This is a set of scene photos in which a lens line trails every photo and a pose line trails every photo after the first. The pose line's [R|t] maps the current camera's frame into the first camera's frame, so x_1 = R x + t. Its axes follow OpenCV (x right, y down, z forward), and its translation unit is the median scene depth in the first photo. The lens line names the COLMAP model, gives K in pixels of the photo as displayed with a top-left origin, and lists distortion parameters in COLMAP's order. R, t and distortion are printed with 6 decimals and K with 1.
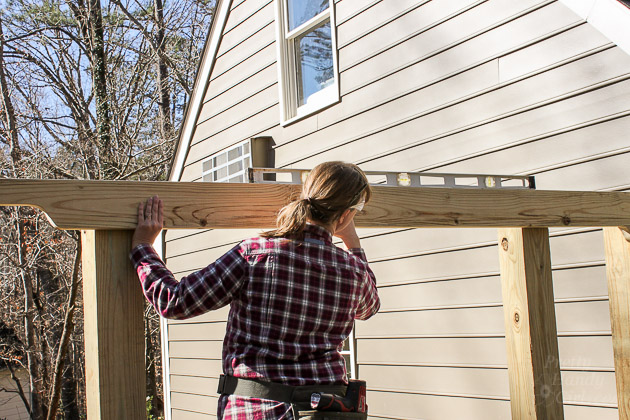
lens RADIAL K [[831.4, 0, 315.0], [0, 831.4, 210.0], [0, 0, 1]] dist [0.002046, 0.020708]
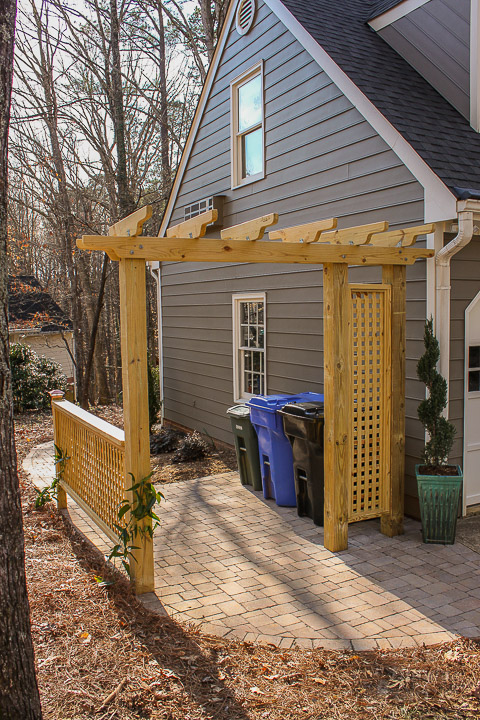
lens RADIAL K [[655.6, 0, 240.0], [0, 655.6, 360.0], [0, 0, 1]] dist [-0.110079, 0.006549]
pose [[0.997052, 0.051826, -0.056582, 0.026267], [-0.039157, 0.977842, 0.205650, -0.014362], [0.065987, -0.202828, 0.976989, -0.131074]]
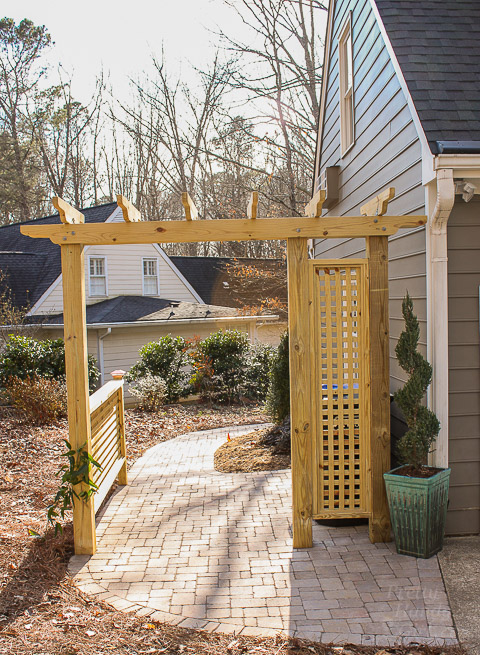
lens RADIAL K [[763.6, 0, 240.2], [0, 763.6, 354.4], [0, 0, 1]] dist [-0.124606, 0.000425]
pose [[0.867252, 0.071640, -0.492688, 0.204946], [0.035589, 0.978141, 0.204874, -0.016865], [0.496596, -0.195212, 0.845745, -0.123657]]
